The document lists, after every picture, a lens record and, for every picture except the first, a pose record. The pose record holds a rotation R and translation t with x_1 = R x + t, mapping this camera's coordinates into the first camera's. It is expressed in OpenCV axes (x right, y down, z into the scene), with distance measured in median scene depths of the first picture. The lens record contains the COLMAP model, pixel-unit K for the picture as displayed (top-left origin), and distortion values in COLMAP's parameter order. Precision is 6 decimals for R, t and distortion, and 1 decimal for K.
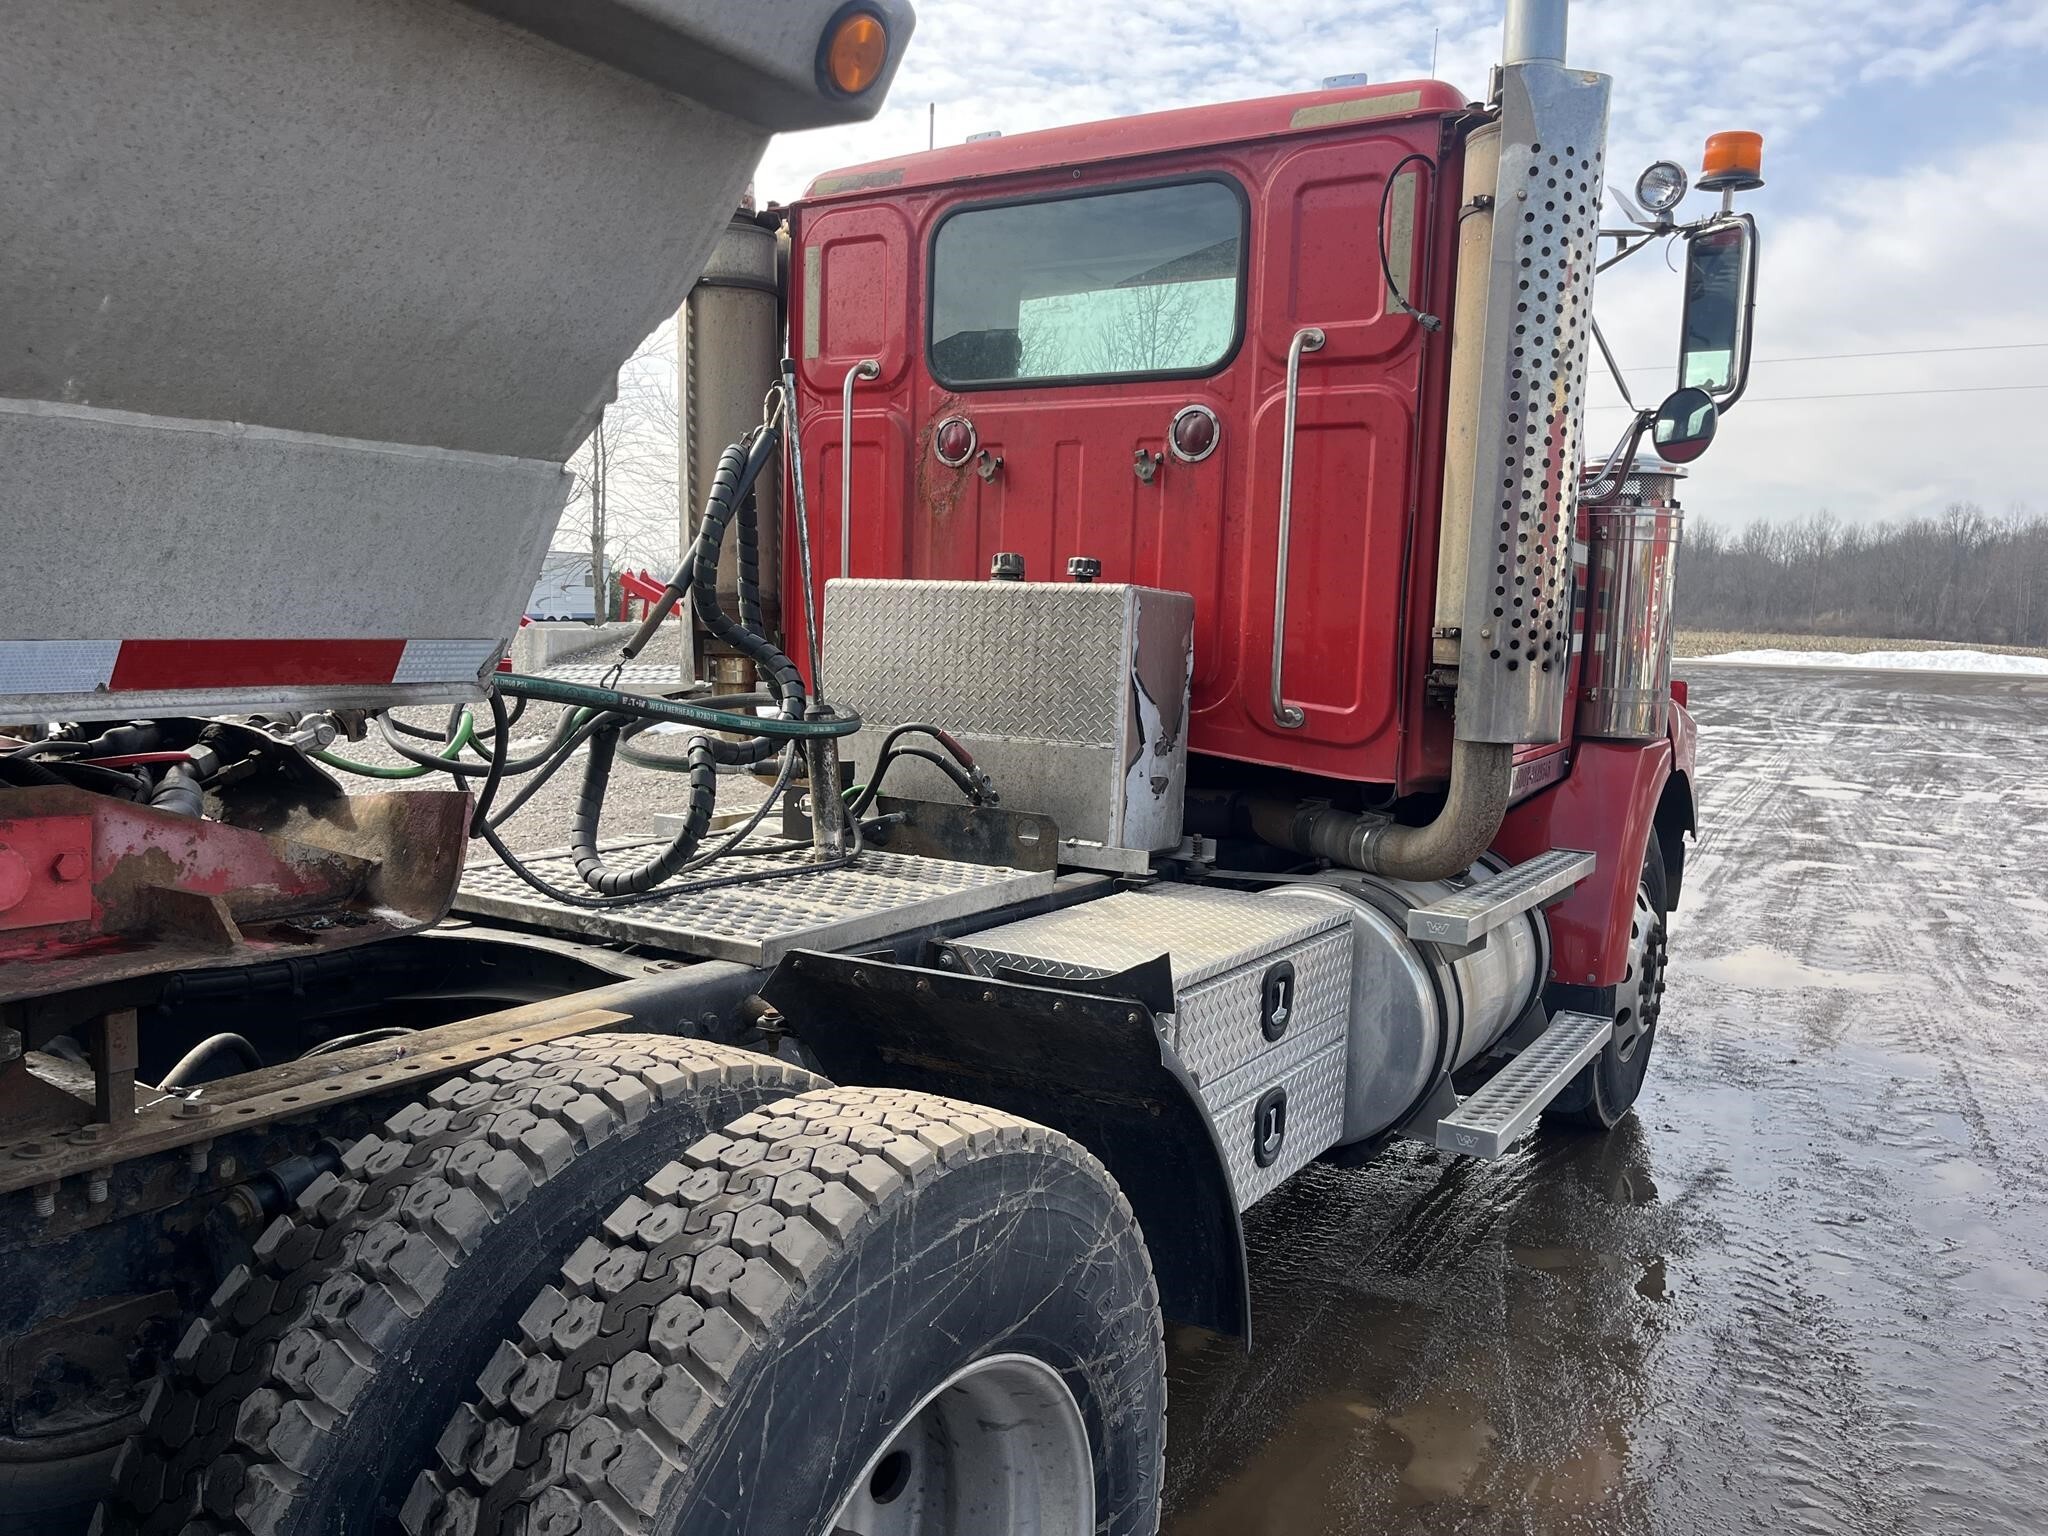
lens RADIAL K [[1513.8, 0, 987.8], [0, 1513.8, 829.0], [0, 0, 1]] dist [0.076805, -0.122258]
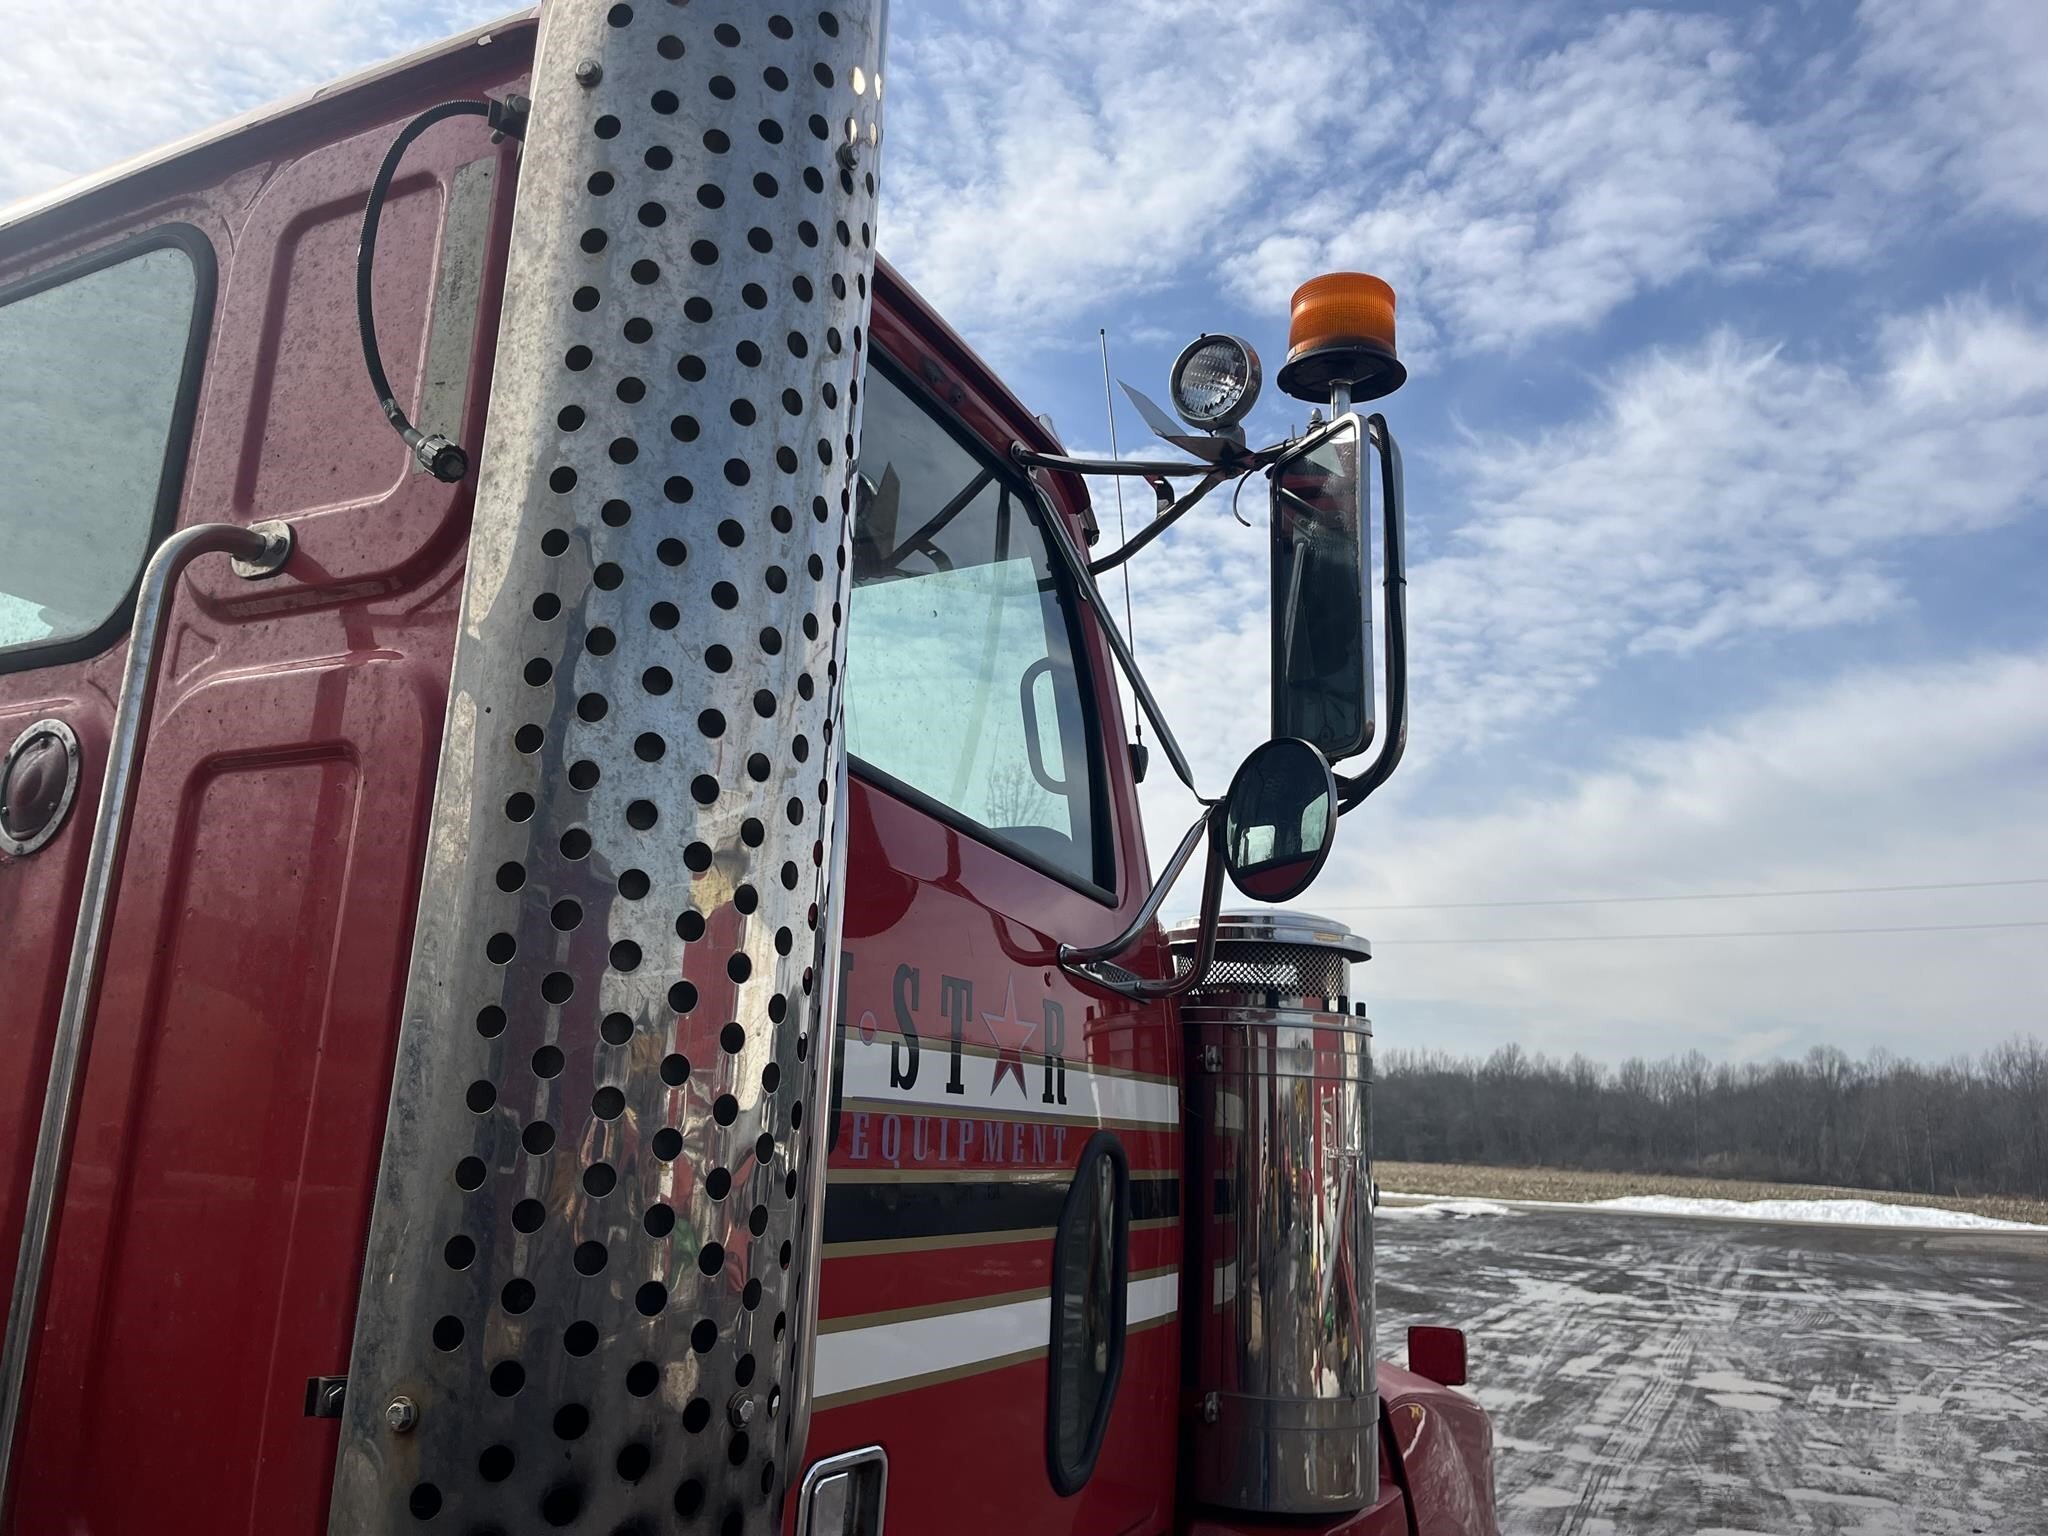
lens RADIAL K [[1550.0, 0, 1017.5], [0, 1550.0, 739.4], [0, 0, 1]] dist [0.075599, -0.130689]
pose [[0.995576, 0.044029, 0.083001, 0.074884], [-0.009317, 0.925315, -0.379085, -0.024721], [-0.093493, 0.376635, 0.921632, 0.127257]]
